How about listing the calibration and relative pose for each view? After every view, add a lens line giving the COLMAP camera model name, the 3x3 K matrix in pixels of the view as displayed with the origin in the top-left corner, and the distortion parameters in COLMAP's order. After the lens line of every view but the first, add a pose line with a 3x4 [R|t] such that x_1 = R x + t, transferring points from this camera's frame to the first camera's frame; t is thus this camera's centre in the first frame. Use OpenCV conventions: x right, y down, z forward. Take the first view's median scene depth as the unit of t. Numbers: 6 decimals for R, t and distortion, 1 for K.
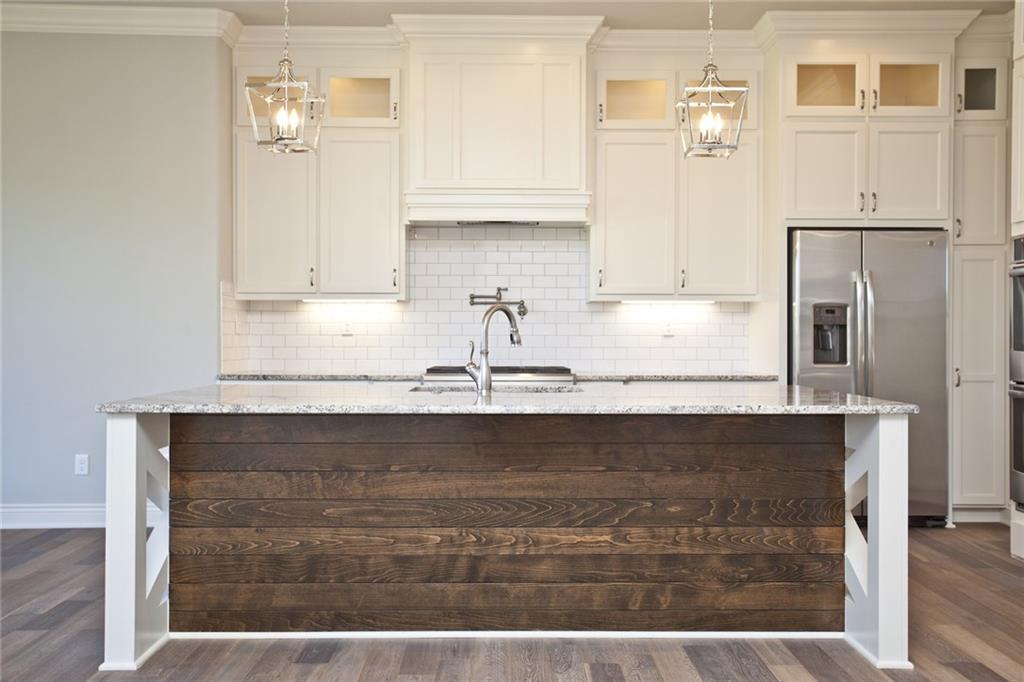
lens RADIAL K [[921.1, 0, 516.8], [0, 921.1, 346.6], [0, 0, 1]] dist [0.002098, 0.042086]
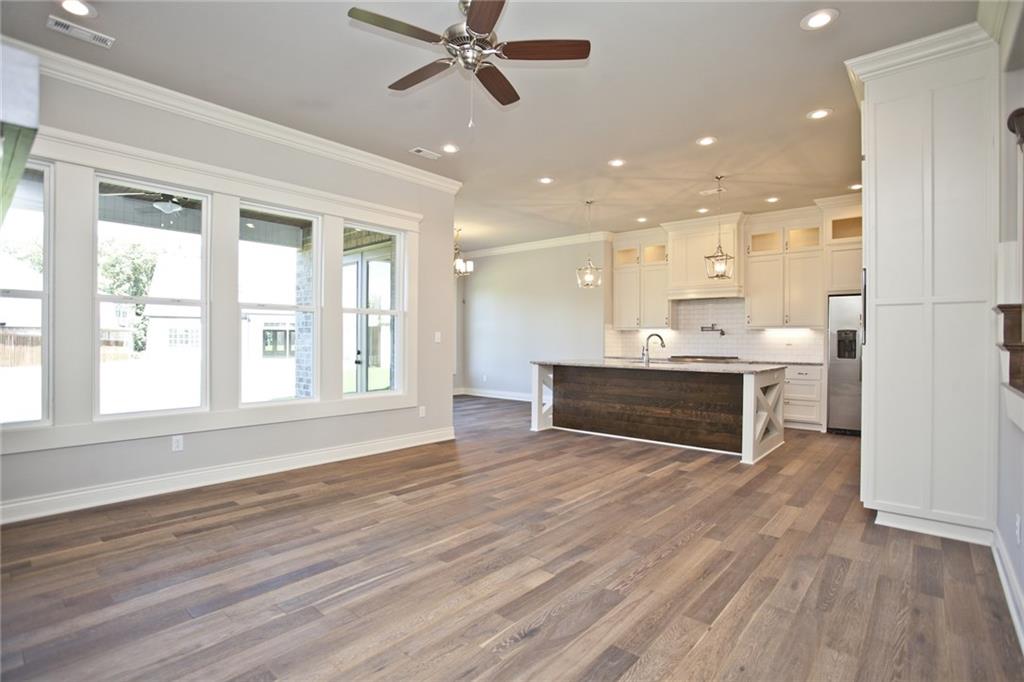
lens RADIAL K [[497.9, 0, 522.8], [0, 497.9, 332.9], [0, 0, 1]] dist [-0.063277, 0.018543]
pose [[0.752114, -0.004858, -0.659015, 0.799317], [-0.013238, 0.999660, -0.022477, -0.007175], [0.658900, 0.025629, 0.751794, -0.525333]]
